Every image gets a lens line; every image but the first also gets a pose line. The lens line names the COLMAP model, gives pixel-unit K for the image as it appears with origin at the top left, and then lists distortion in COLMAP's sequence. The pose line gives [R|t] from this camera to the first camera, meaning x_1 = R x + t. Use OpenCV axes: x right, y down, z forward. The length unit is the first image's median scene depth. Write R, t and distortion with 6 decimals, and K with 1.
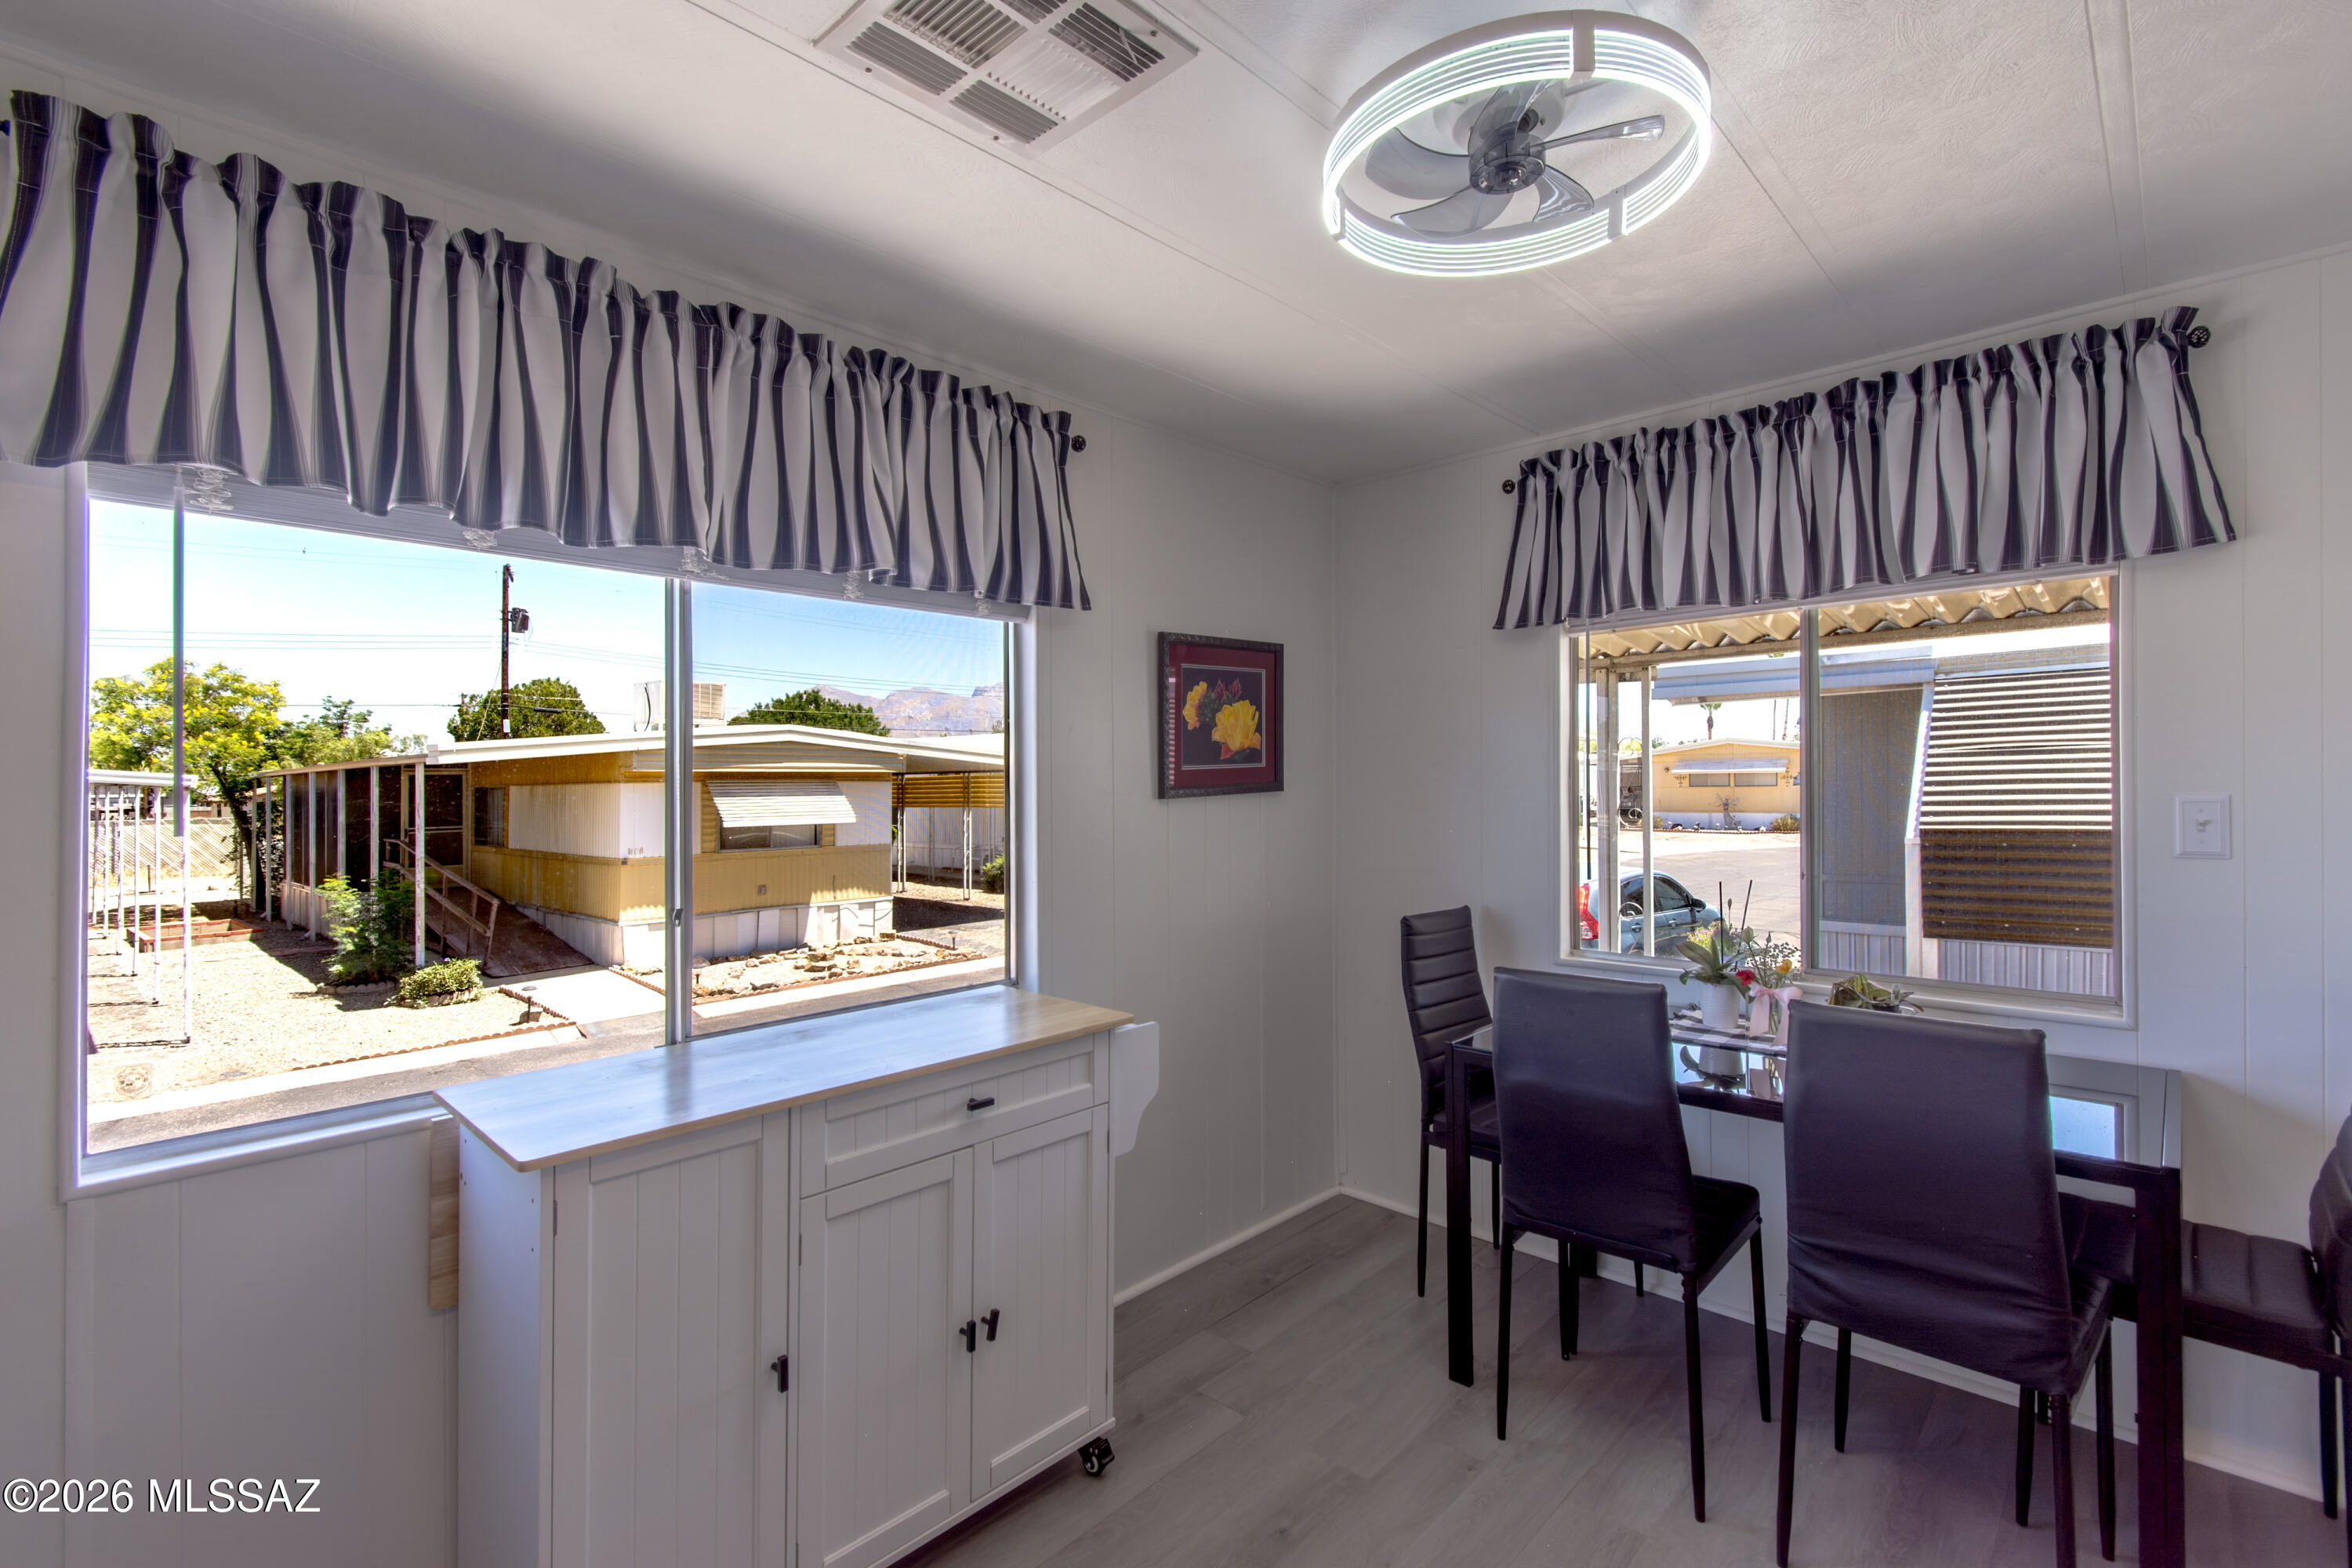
lens RADIAL K [[1063.6, 0, 1190.3], [0, 1063.6, 749.1], [0, 0, 1]] dist [0.005433, -0.000403]
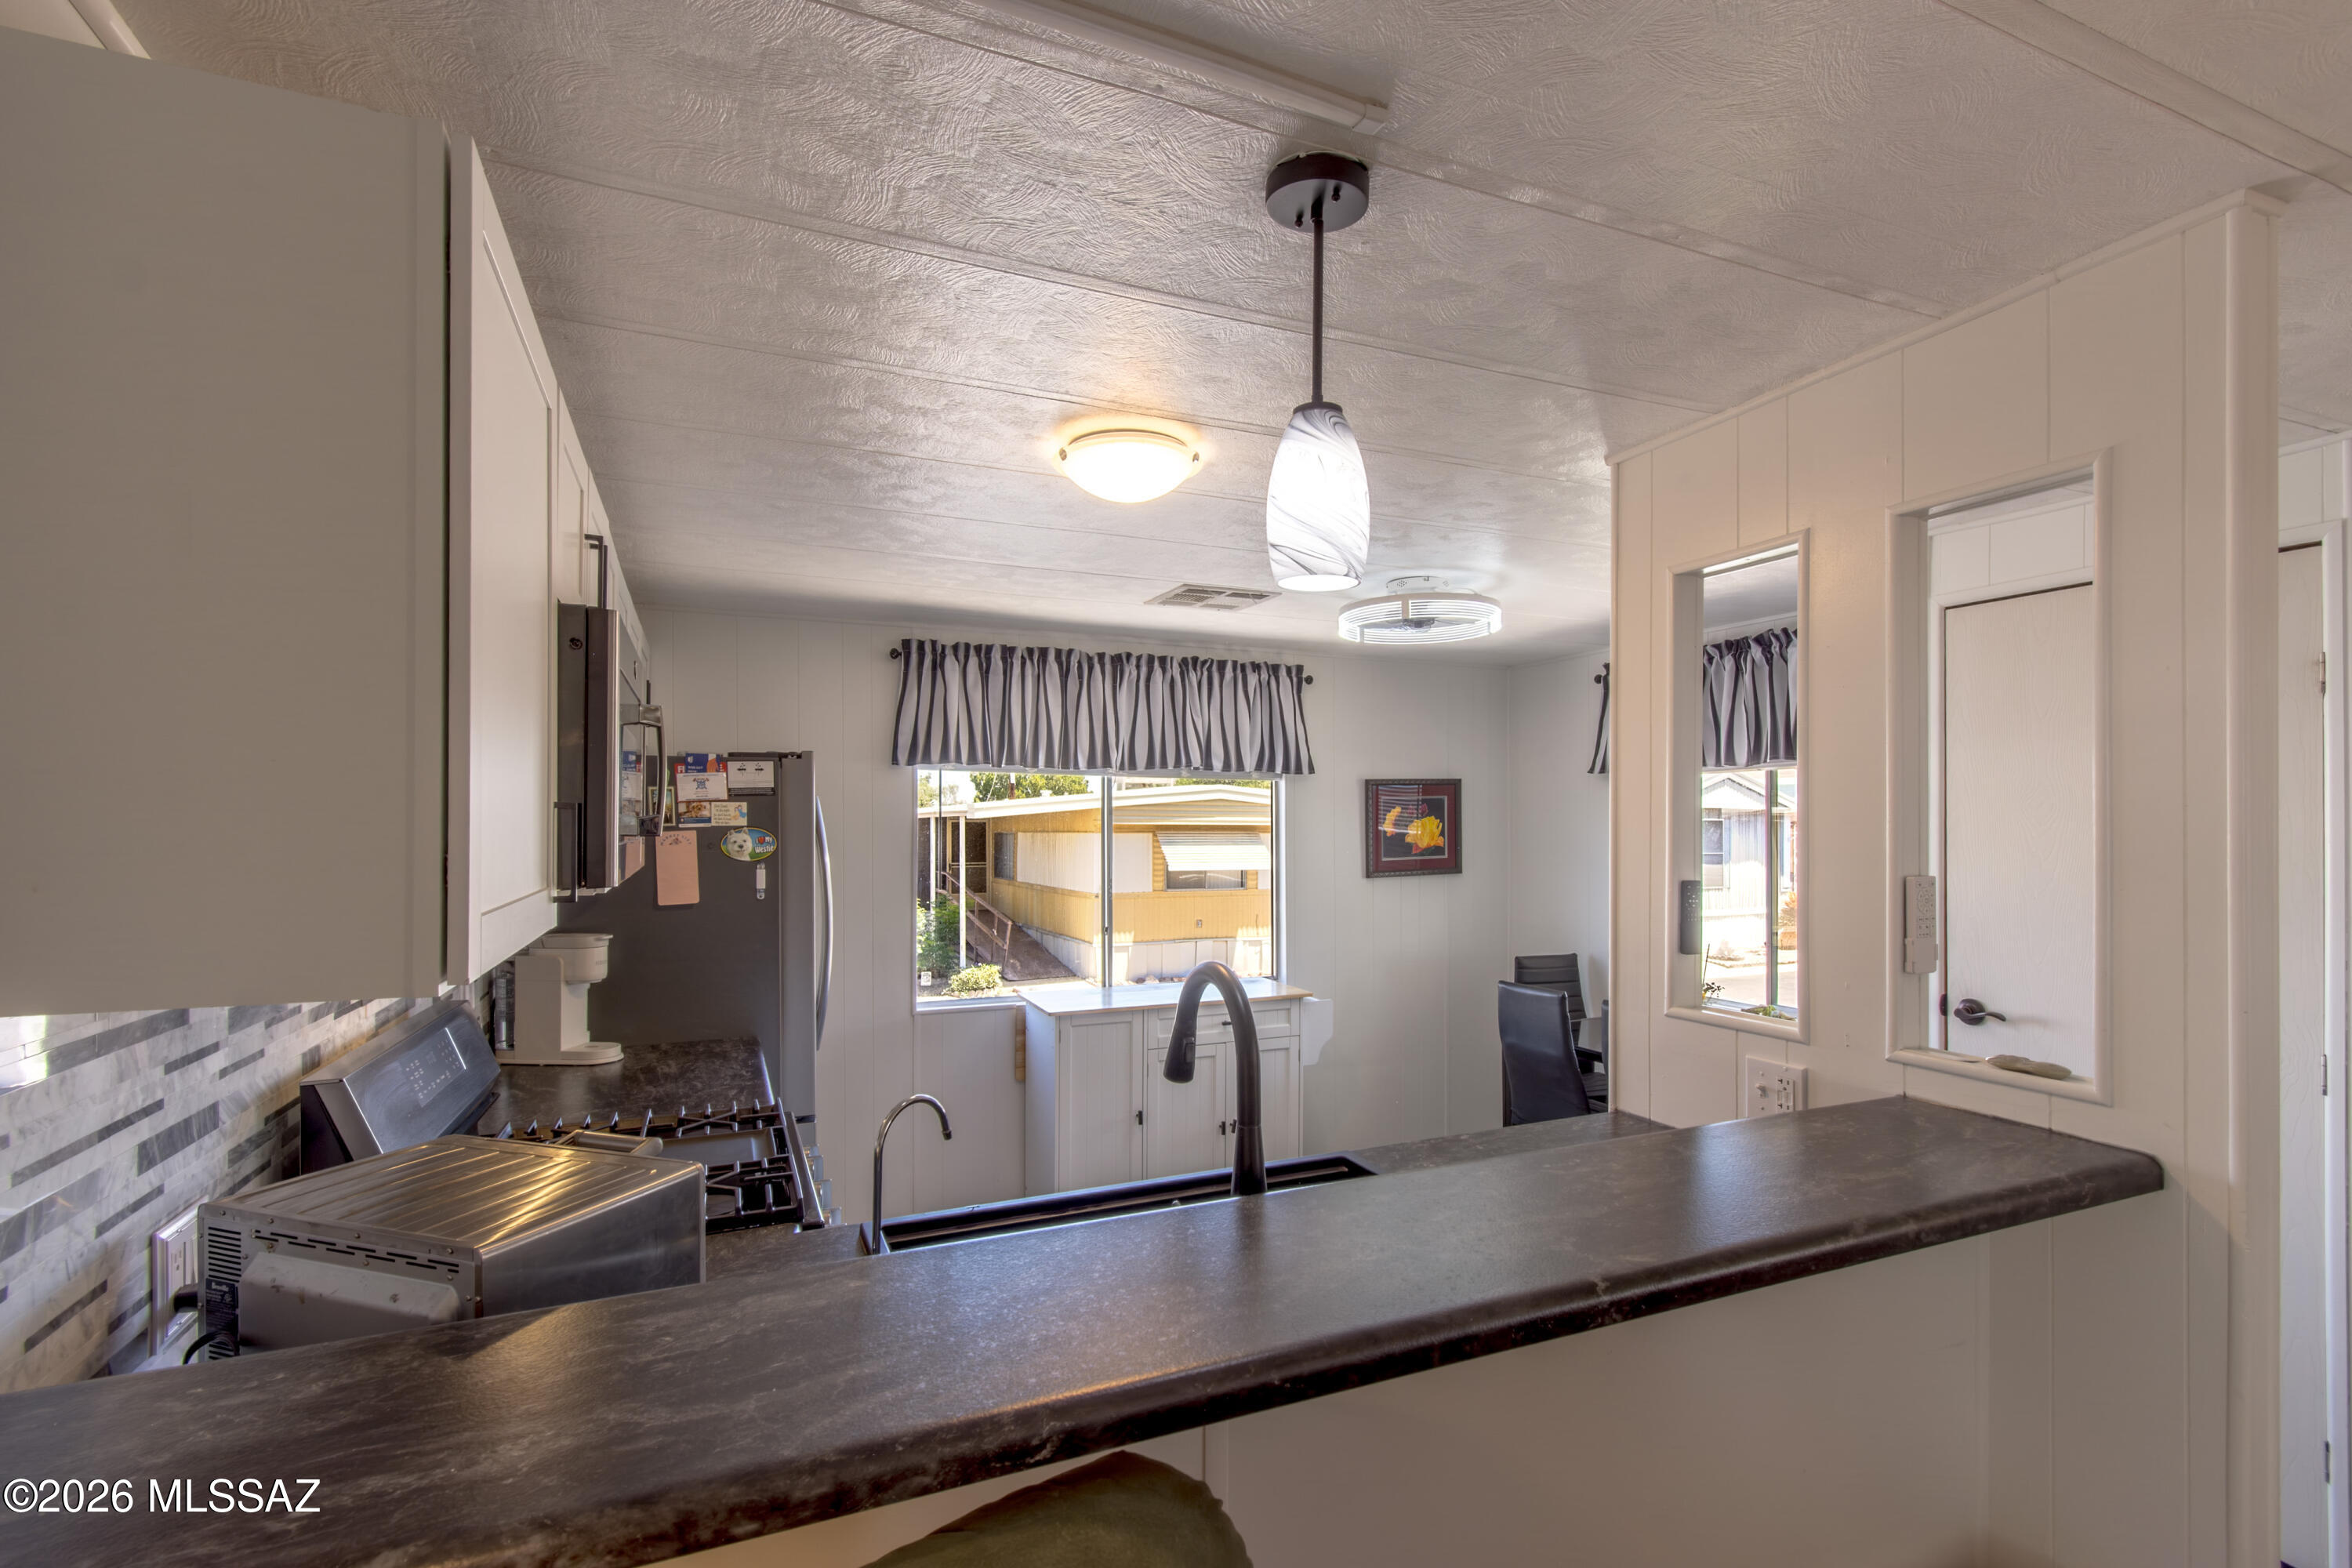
lens RADIAL K [[1074.4, 0, 1176.0], [0, 1074.4, 784.0], [0, 0, 1]] dist [0.019780, -0.000252]
pose [[0.914003, -0.005784, -0.405666, 0.069765], [0.002889, 0.999966, -0.007748, -0.016214], [0.405697, 0.005910, 0.913988, -0.122636]]
